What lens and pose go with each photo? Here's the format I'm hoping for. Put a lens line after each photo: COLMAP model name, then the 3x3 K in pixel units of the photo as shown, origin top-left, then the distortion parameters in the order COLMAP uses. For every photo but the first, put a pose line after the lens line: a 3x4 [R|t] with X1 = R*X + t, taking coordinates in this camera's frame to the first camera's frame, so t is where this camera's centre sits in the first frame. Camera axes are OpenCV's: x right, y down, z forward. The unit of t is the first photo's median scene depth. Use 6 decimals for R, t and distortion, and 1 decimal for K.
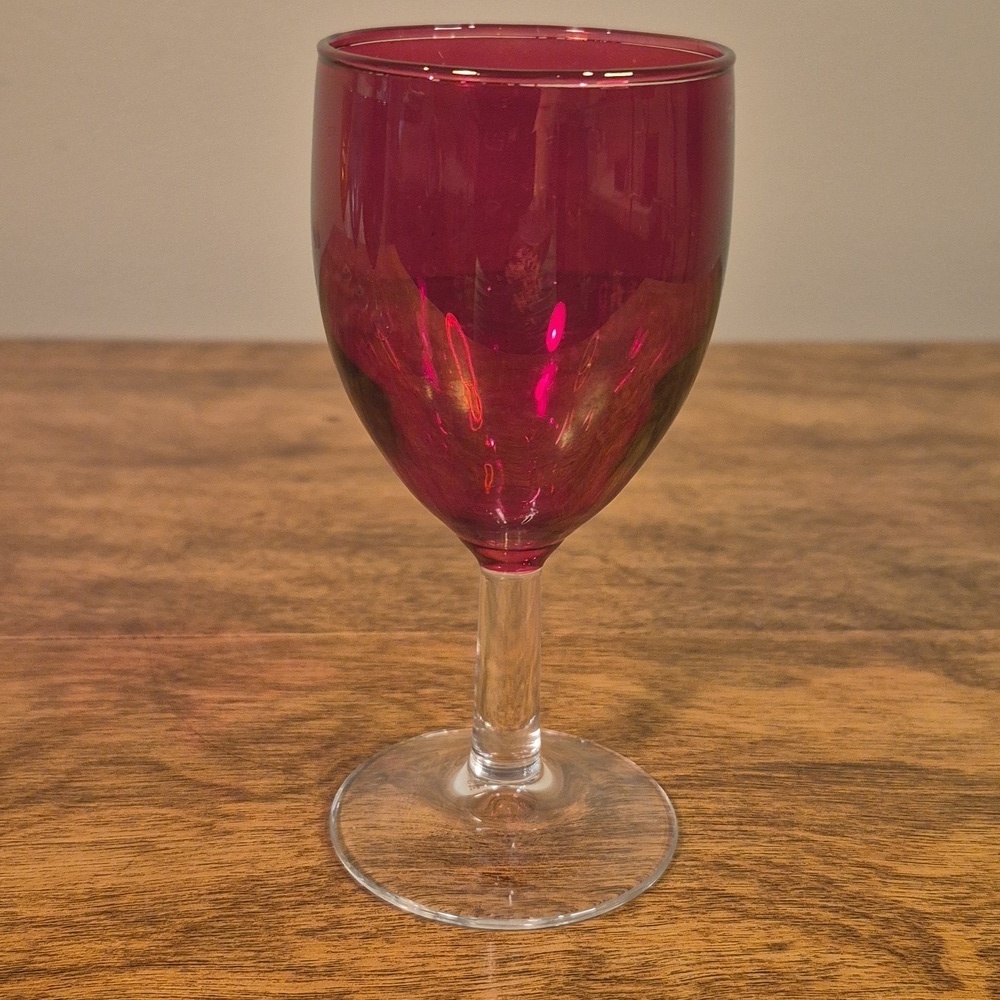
lens RADIAL K [[1563.4, 0, 508.7], [0, 1563.4, 509.5], [0, 0, 1]] dist [0.052335, 0.000000]
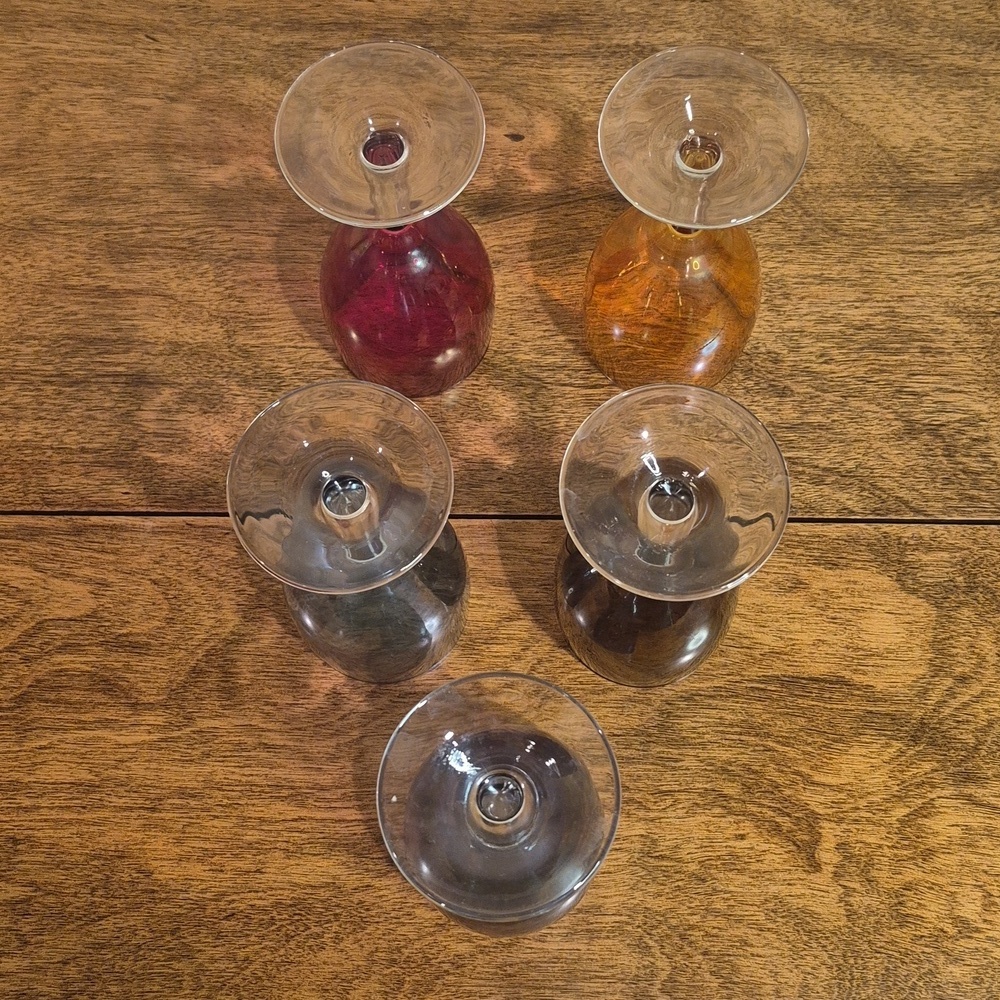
lens RADIAL K [[1563.4, 0, 501.4], [0, 1563.4, 500.5], [0, 0, 1]] dist [0.052335, 0.000000]
pose [[0.995774, 0.070746, -0.058564, -0.047715], [0.001353, 0.626303, 0.779578, -1.355644], [0.091831, -0.776363, 0.623561, 0.002718]]
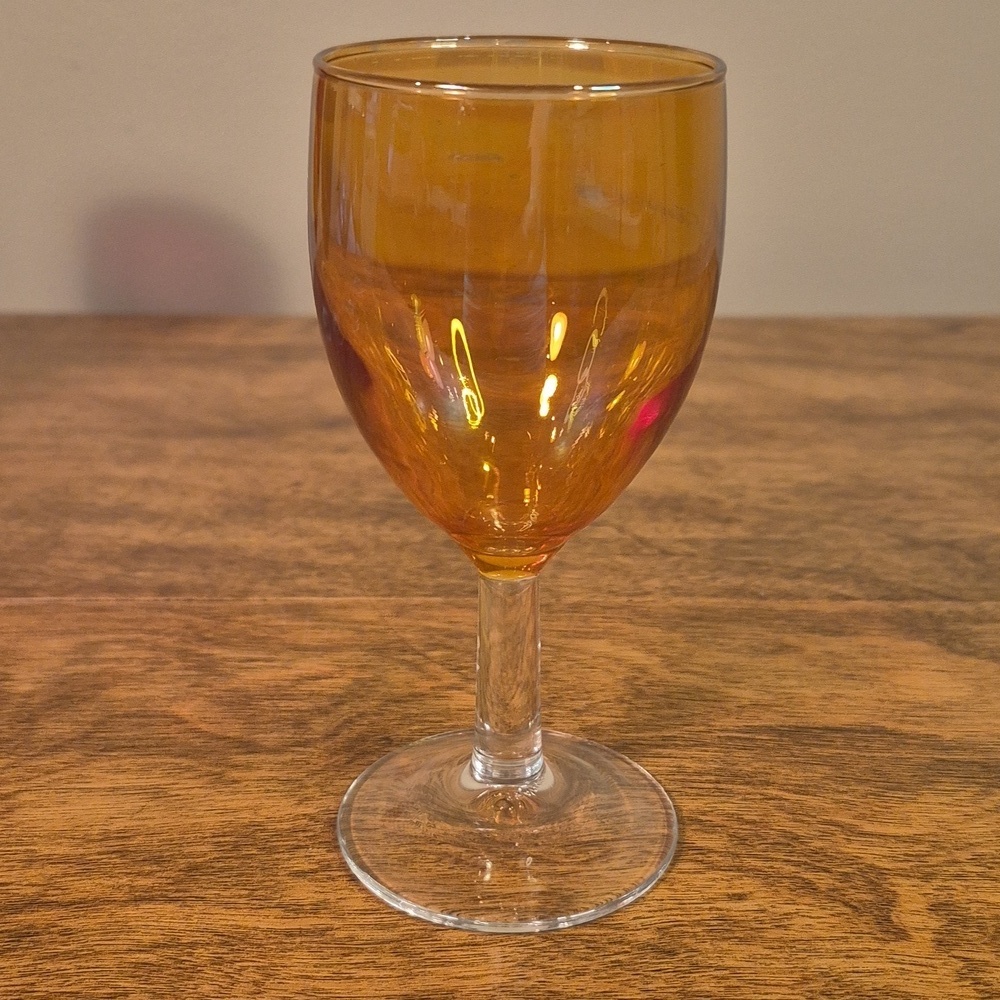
lens RADIAL K [[1563.4, 0, 516.0], [0, 1563.4, 502.2], [0, 0, 1]] dist [0.052335, 0.000000]
pose [[0.998156, 0.007445, -0.060249, 0.068529], [-0.006480, 0.999848, 0.016199, -0.003515], [0.060360, -0.015779, 0.998052, -0.051308]]
